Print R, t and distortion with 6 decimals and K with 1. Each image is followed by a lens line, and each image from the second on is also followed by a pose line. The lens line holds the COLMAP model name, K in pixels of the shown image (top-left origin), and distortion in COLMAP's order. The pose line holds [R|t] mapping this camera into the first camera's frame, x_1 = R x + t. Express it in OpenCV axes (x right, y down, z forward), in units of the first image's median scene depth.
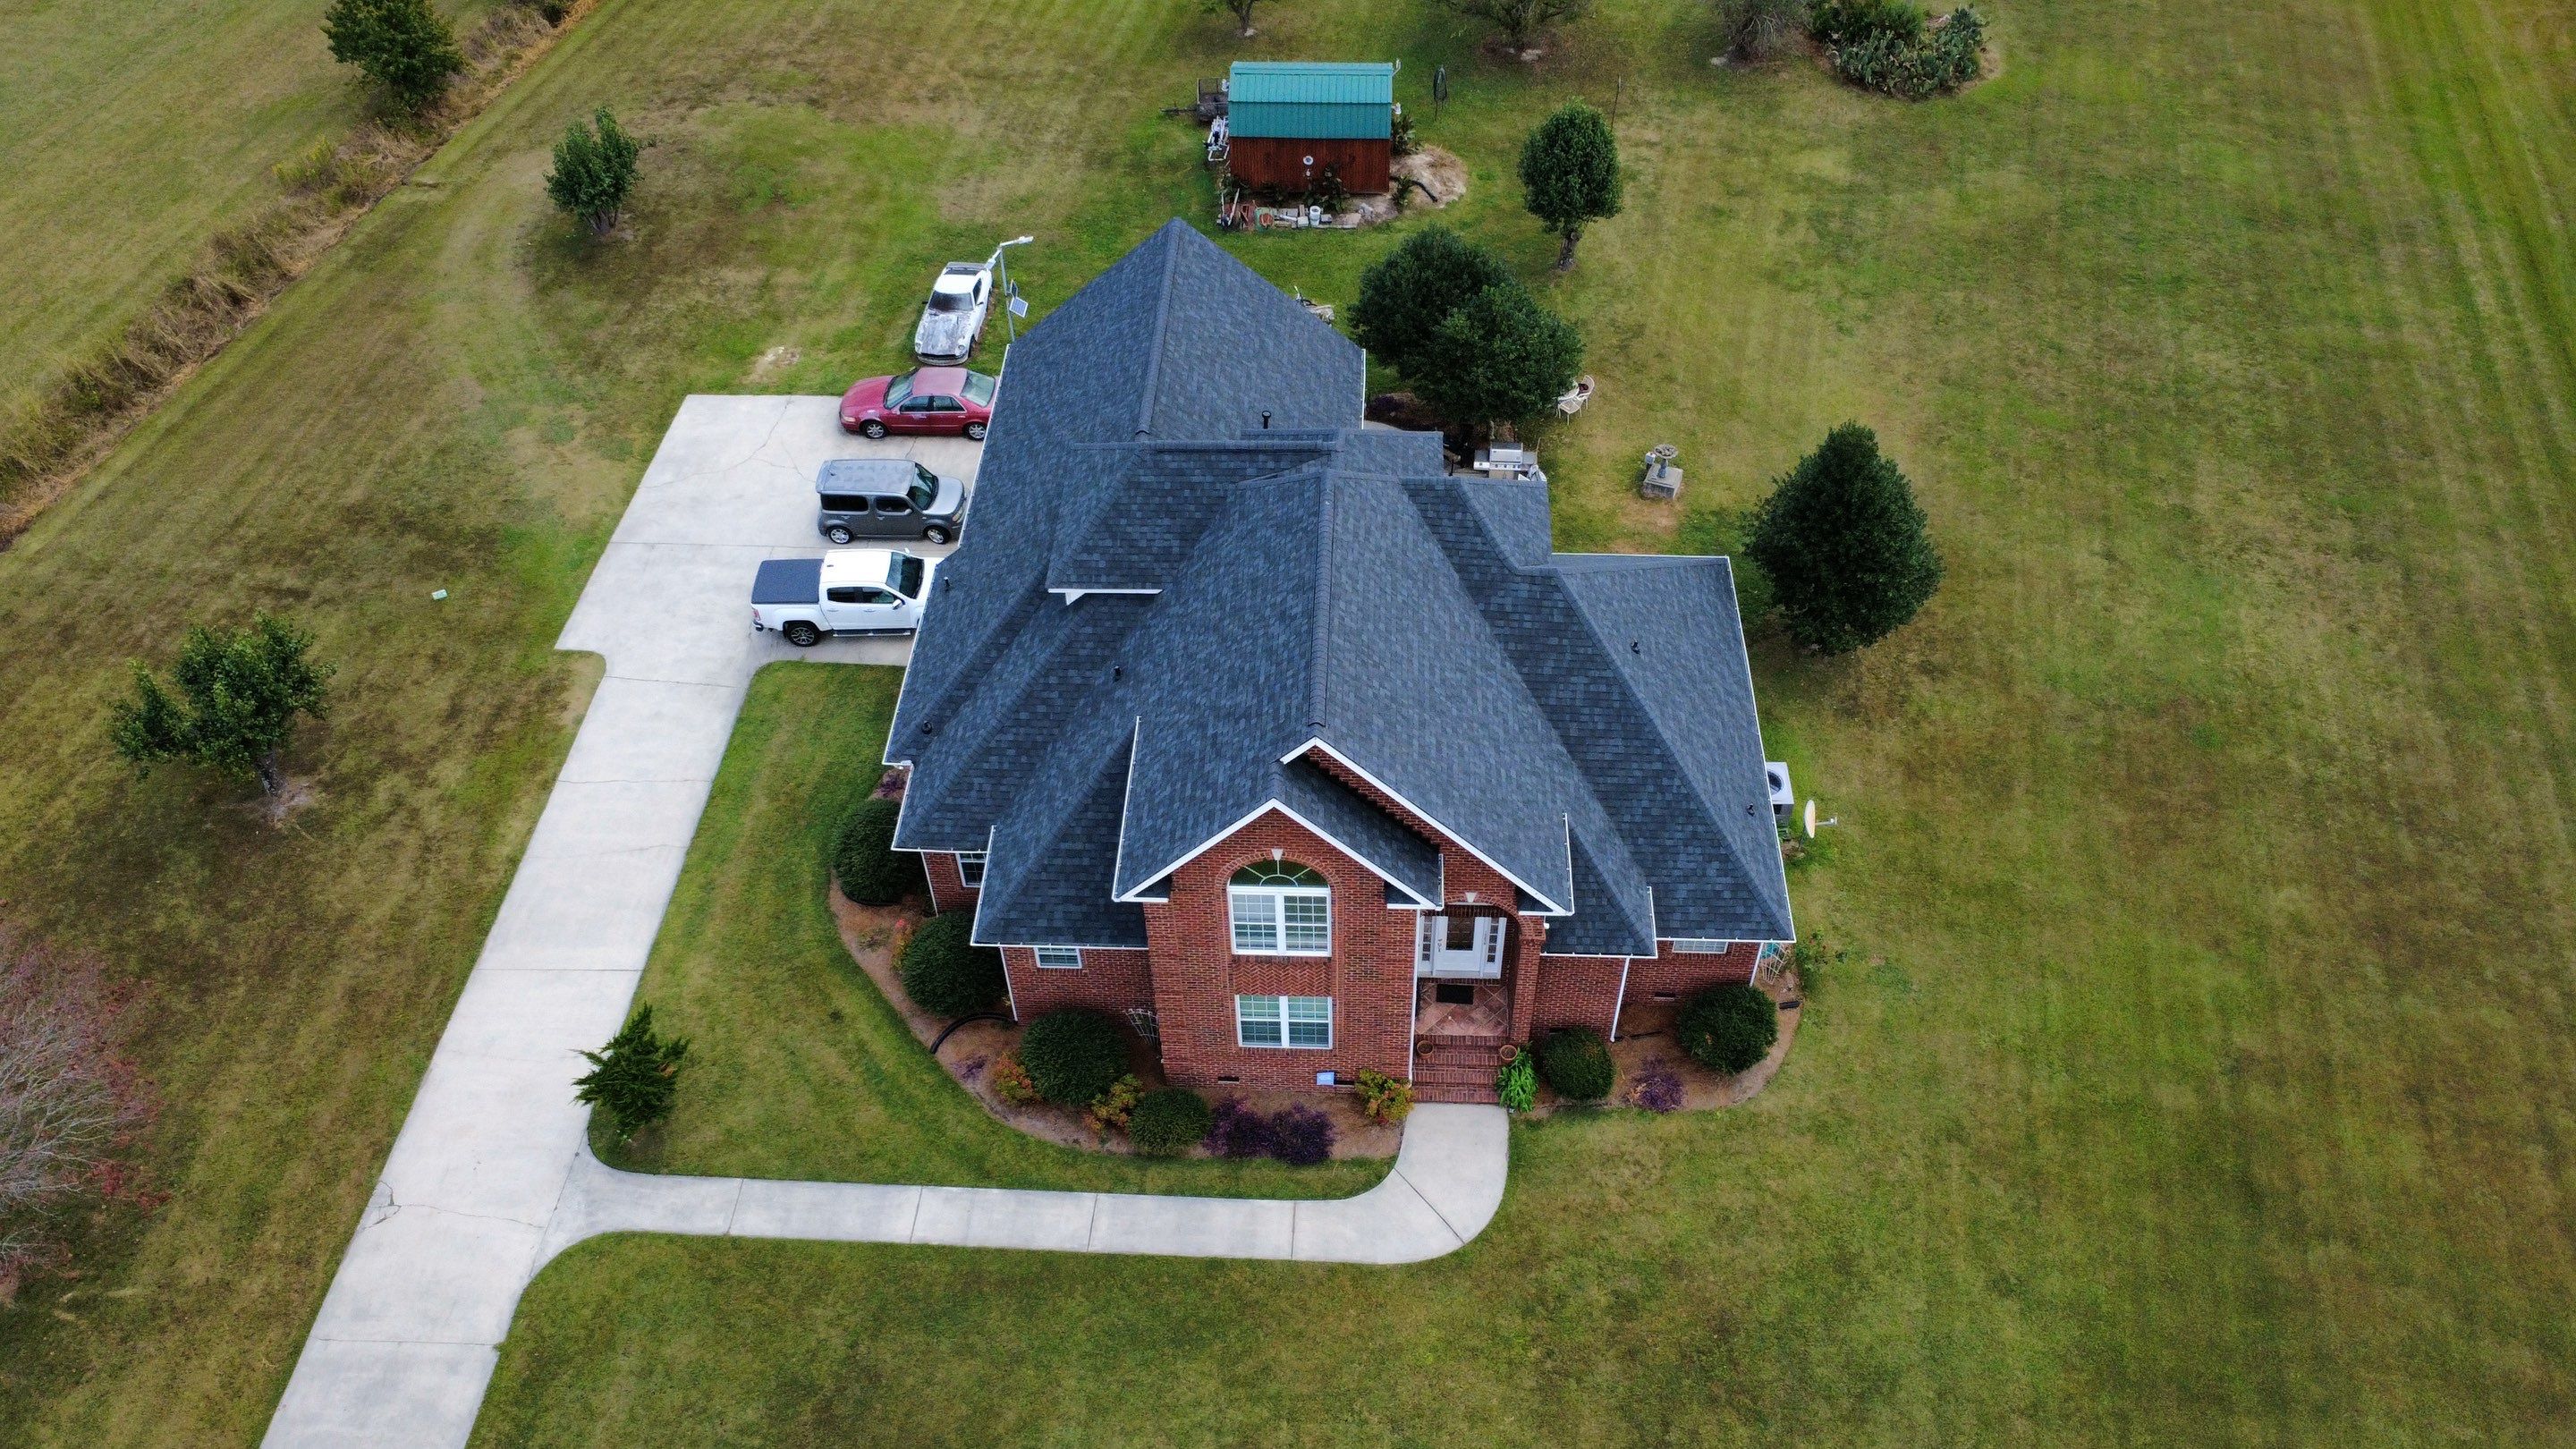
lens RADIAL K [[1885.5, 0, 1290.7], [0, 1885.5, 729.0], [0, 0, 1]] dist [-0.001087, -0.003824]
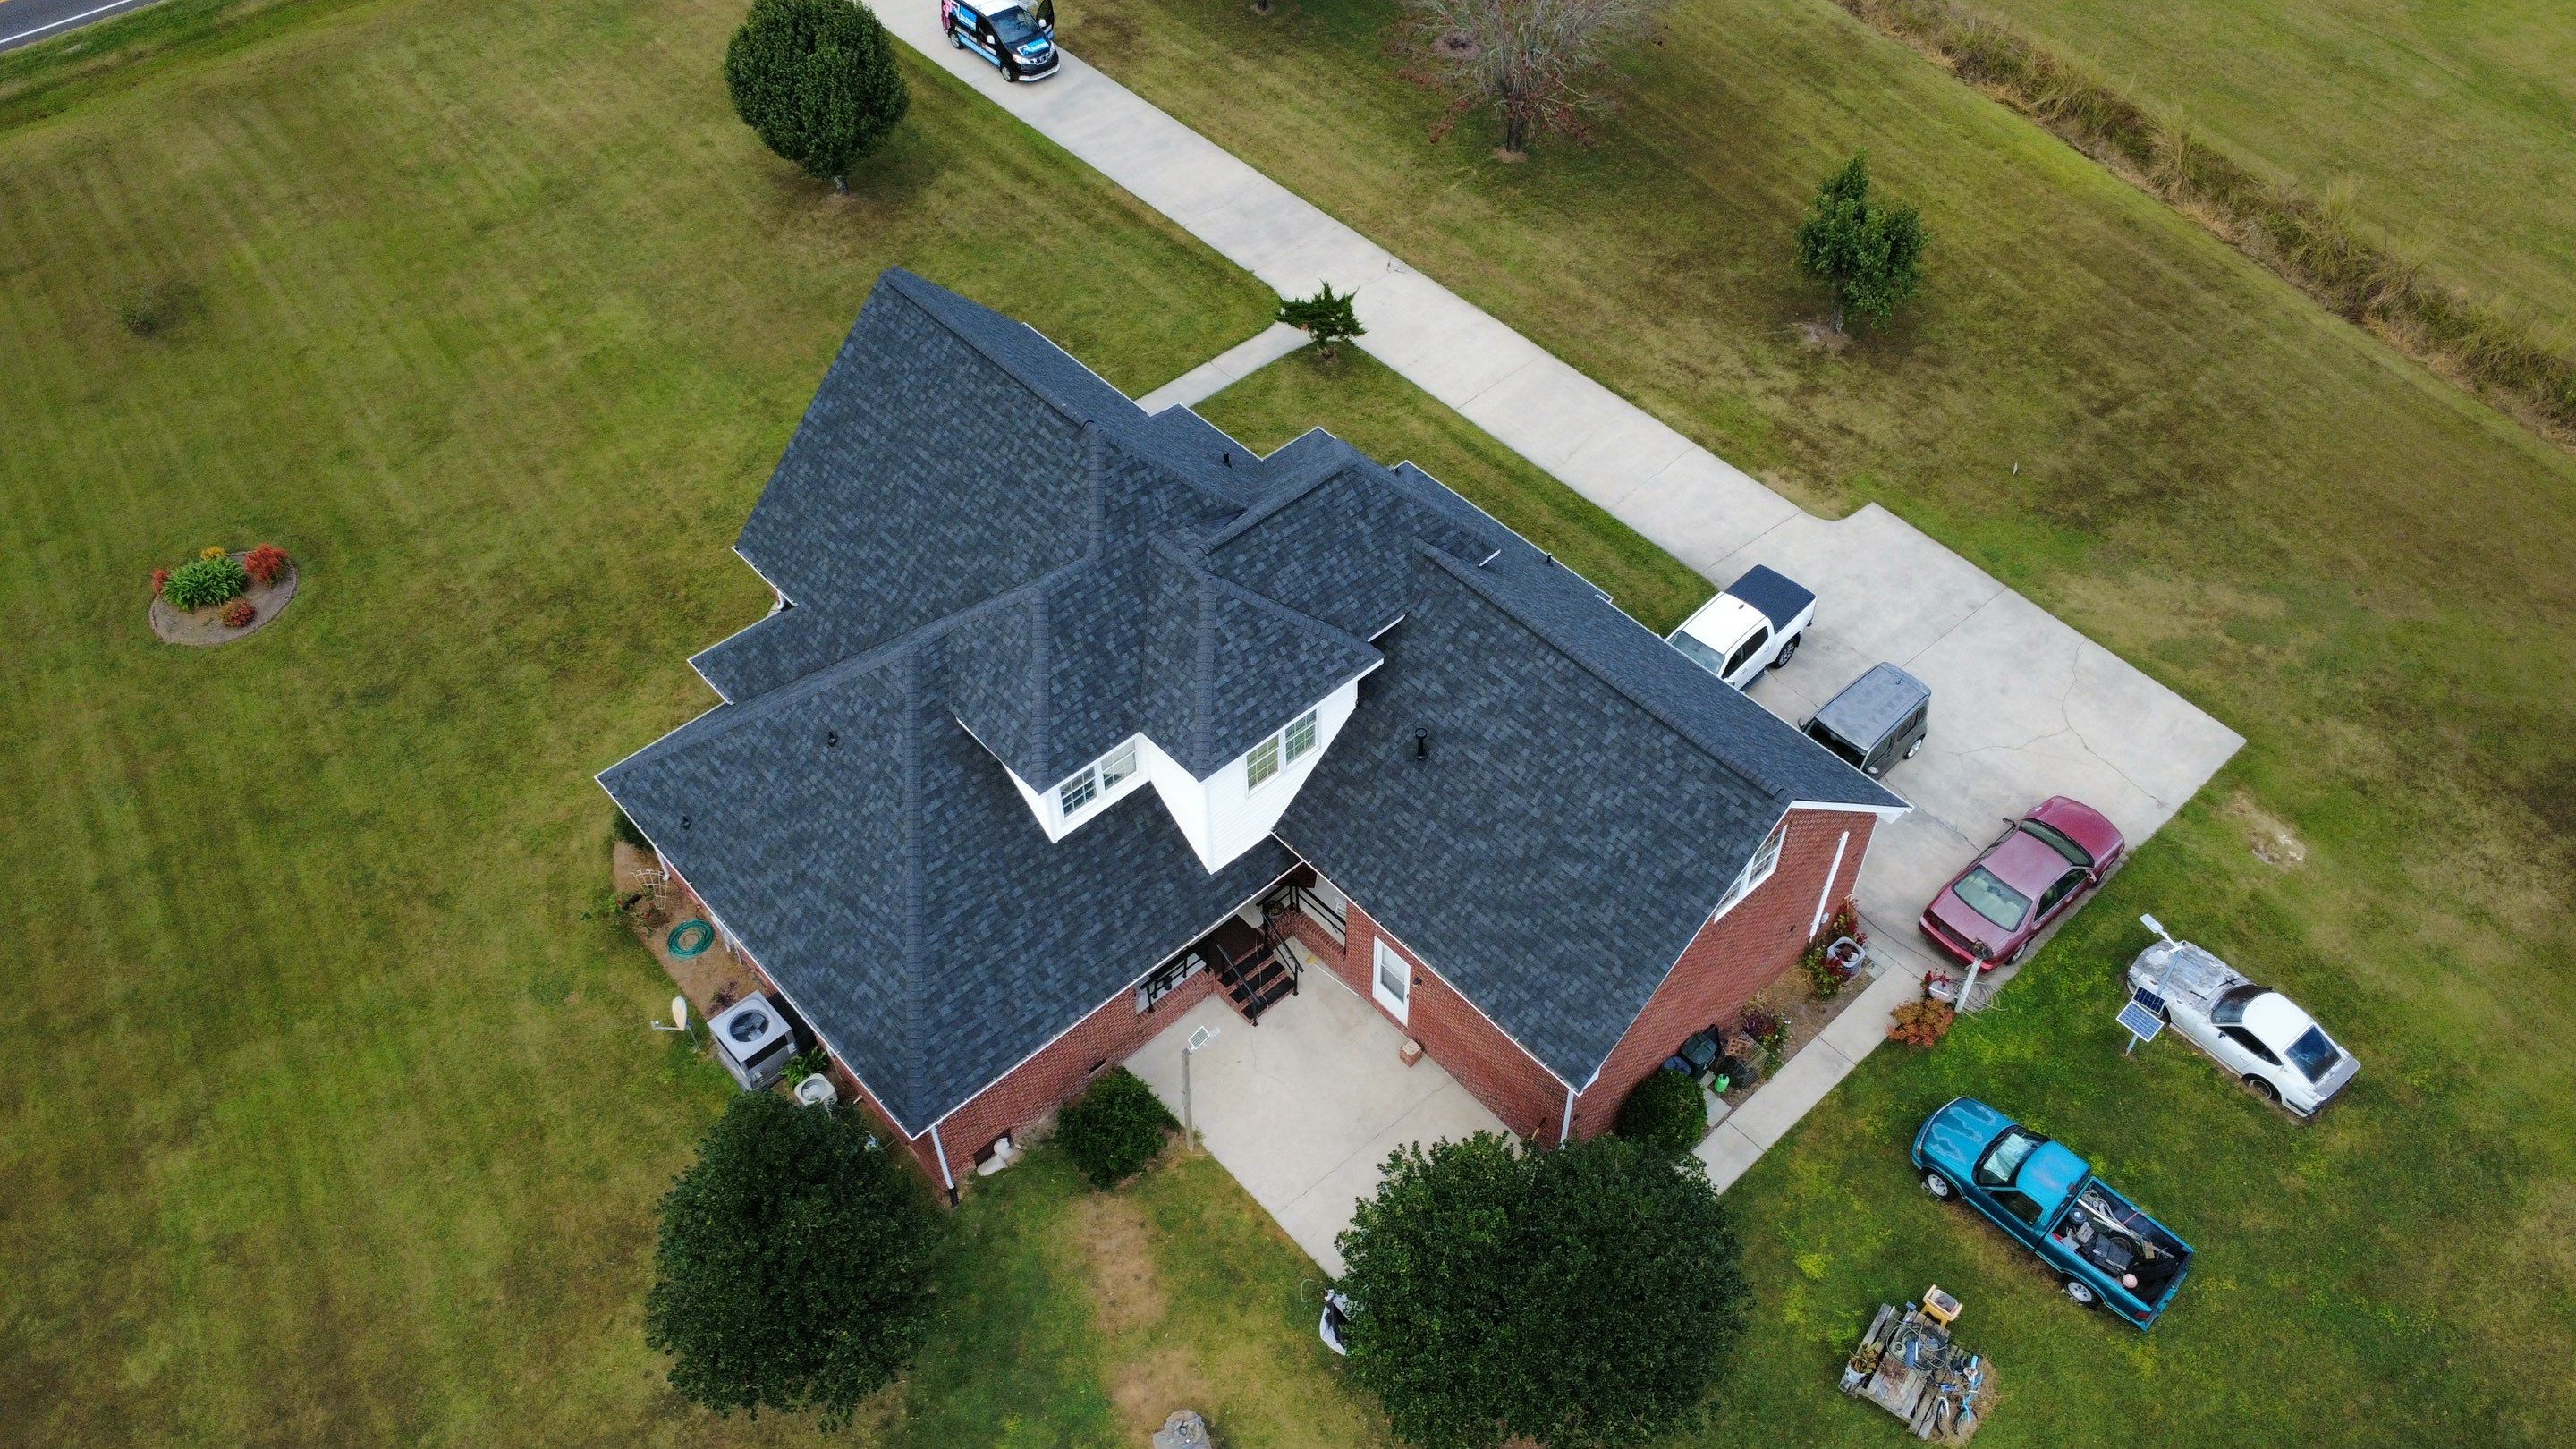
lens RADIAL K [[1885.5, 0, 1284.8], [0, 1885.5, 729.8], [0, 0, 1]] dist [-0.001087, -0.003824]
pose [[-0.713903, 0.536942, -0.449483, 0.366630], [-0.488697, 0.077686, 0.868988, -0.793834], [0.501515, 0.840034, 0.206942, 0.781197]]
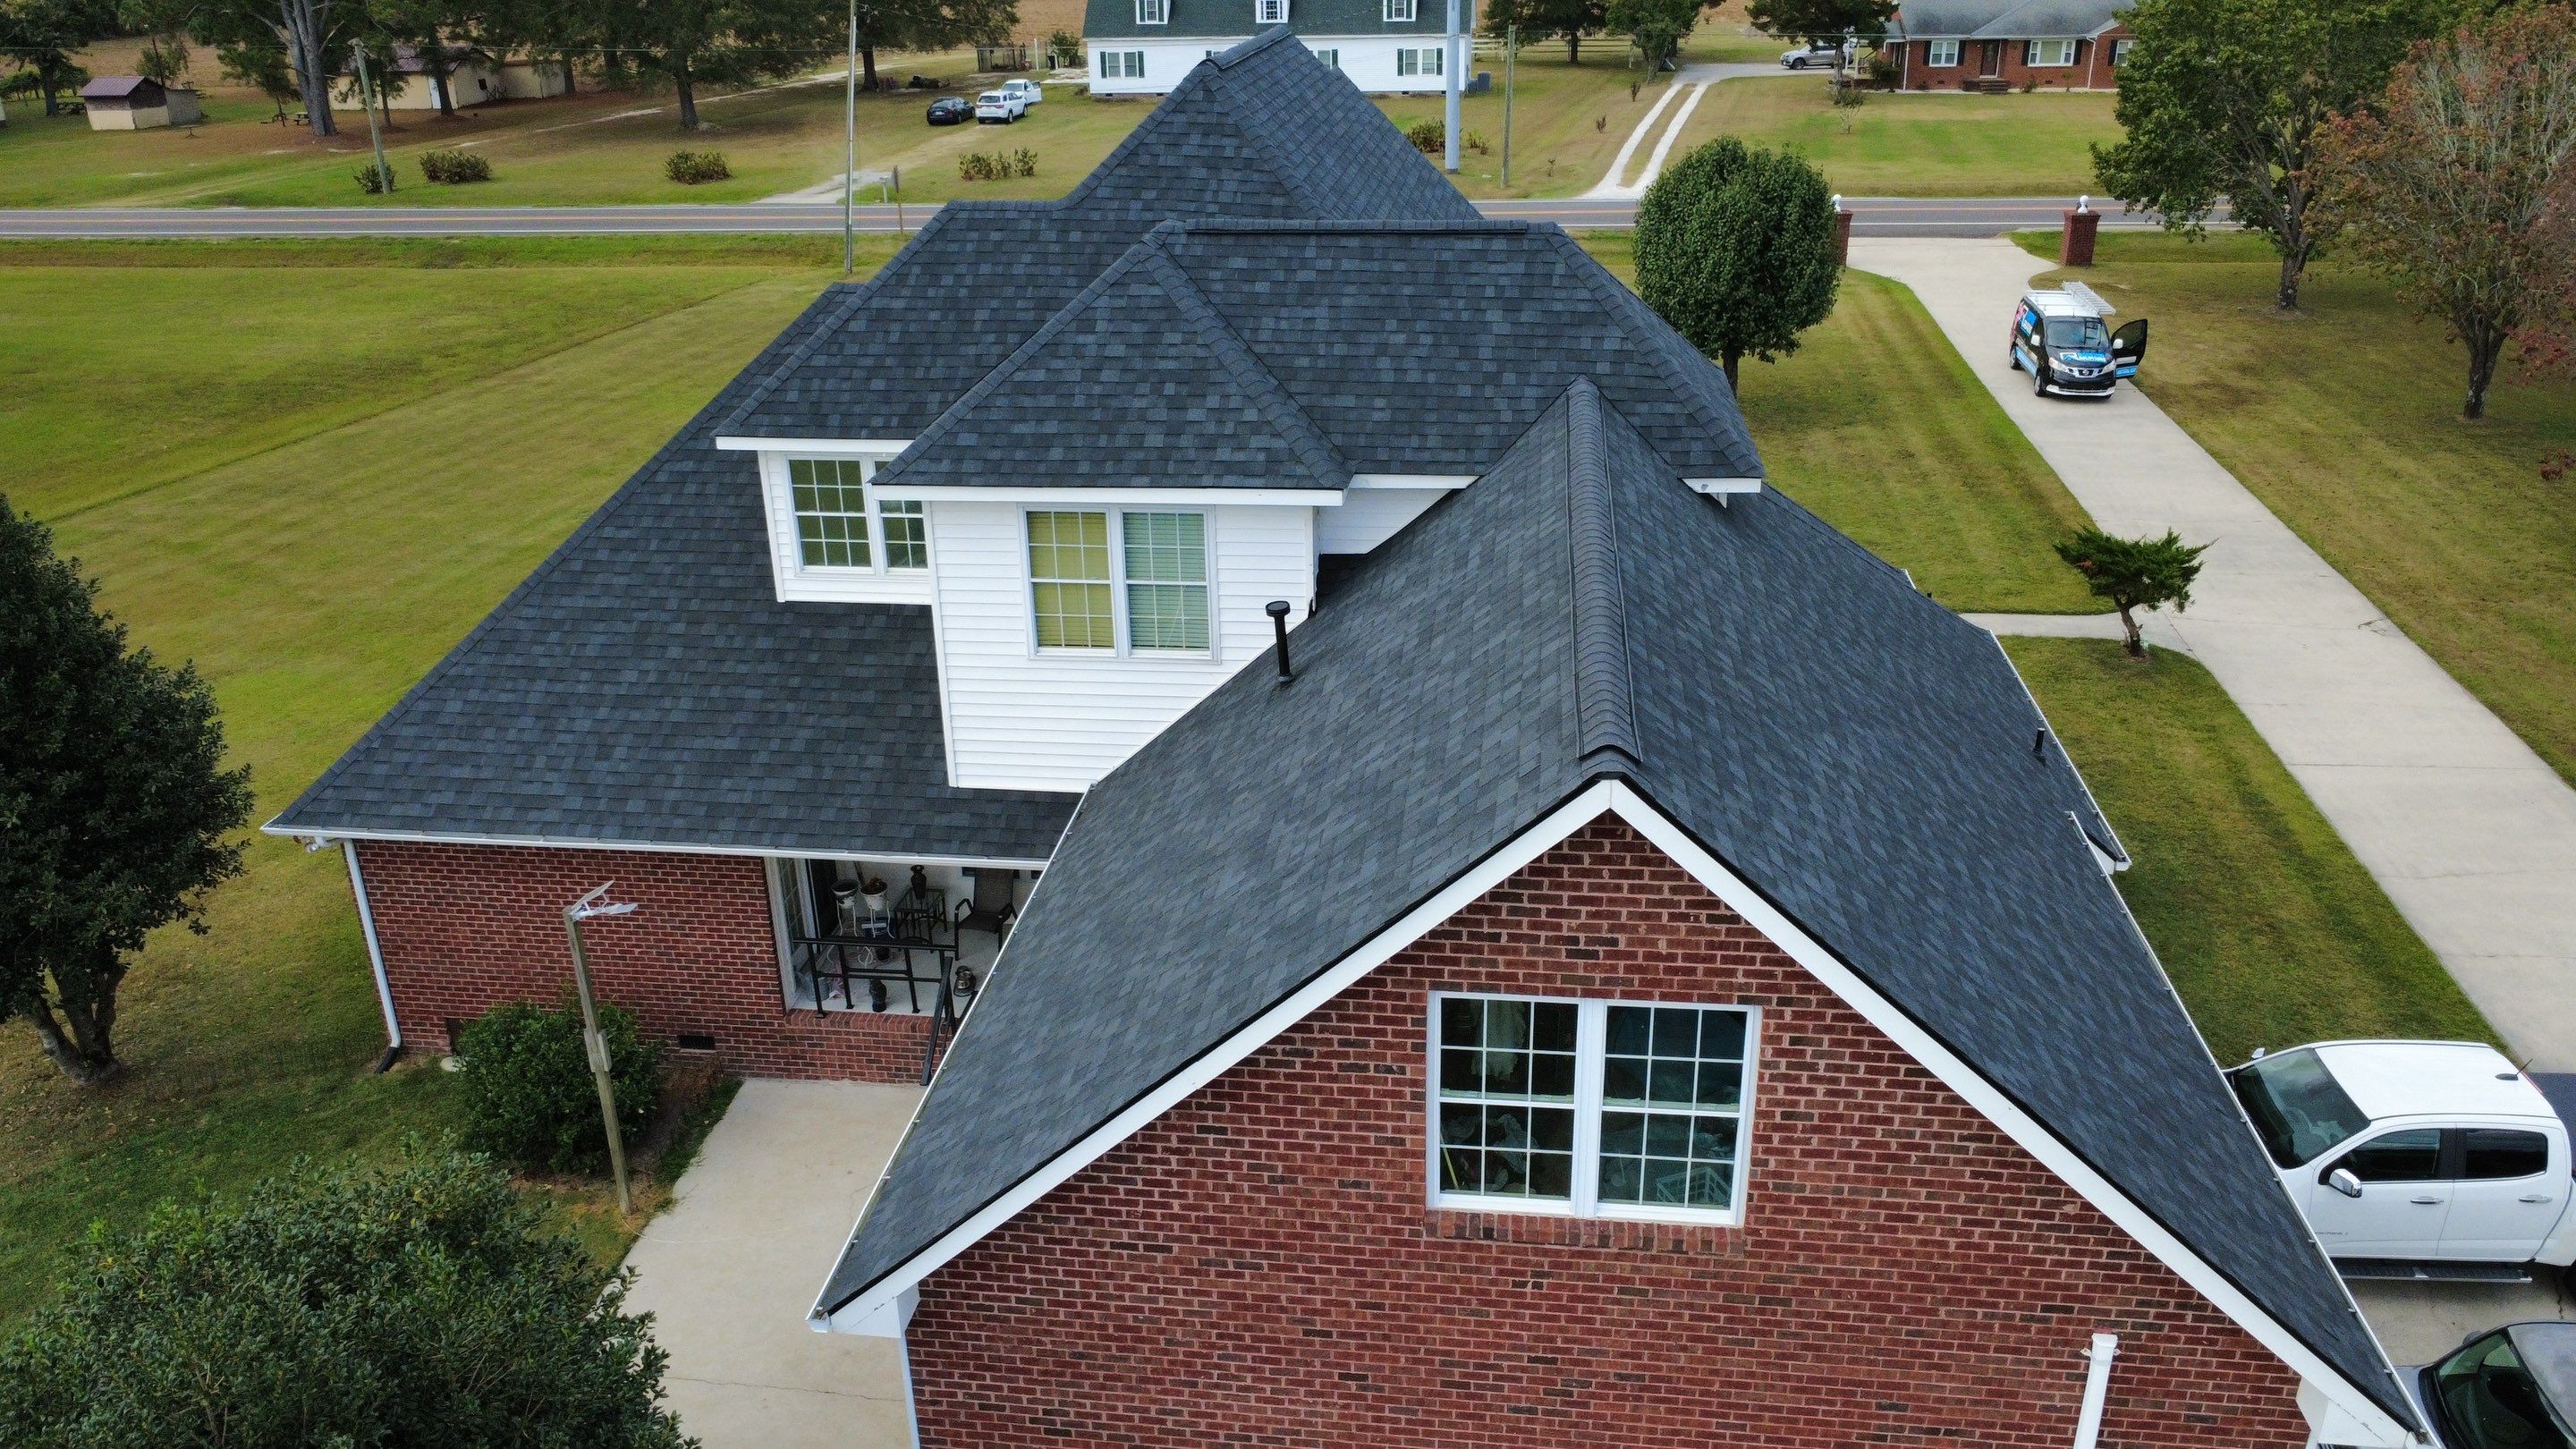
lens RADIAL K [[1885.5, 0, 1290.4], [0, 1885.5, 728.8], [0, 0, 1]] dist [-0.001087, -0.003824]
pose [[-0.995996, 0.002225, 0.089369, -0.046438], [0.084871, 0.337574, 0.937465, -0.485774], [-0.028083, 0.941296, -0.336411, 1.107313]]
